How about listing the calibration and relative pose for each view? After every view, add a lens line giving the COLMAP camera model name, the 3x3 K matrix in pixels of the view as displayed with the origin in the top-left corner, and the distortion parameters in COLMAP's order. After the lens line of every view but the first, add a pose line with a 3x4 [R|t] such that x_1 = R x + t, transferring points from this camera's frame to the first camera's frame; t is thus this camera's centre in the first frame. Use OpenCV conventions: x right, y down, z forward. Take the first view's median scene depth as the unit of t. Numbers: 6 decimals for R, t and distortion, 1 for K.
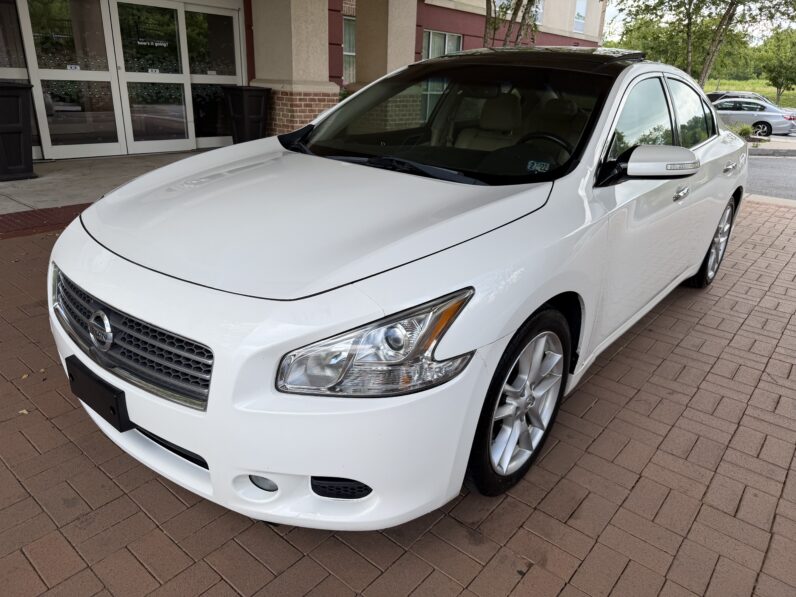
lens RADIAL K [[563.8, 0, 394.3], [0, 563.8, 297.0], [0, 0, 1]] dist [0.018595, -0.030303]
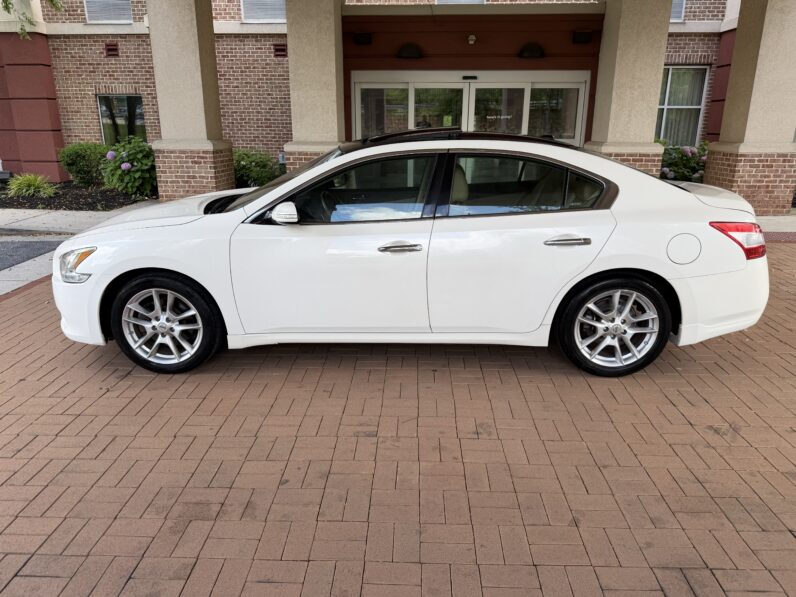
lens RADIAL K [[563.8, 0, 394.3], [0, 563.8, 297.0], [0, 0, 1]] dist [0.018595, -0.030303]
pose [[0.614539, 0.193769, -0.764719, 1.353438], [-0.261199, 0.964667, 0.034530, -0.110062], [0.744390, 0.178524, 0.643438, 0.218938]]
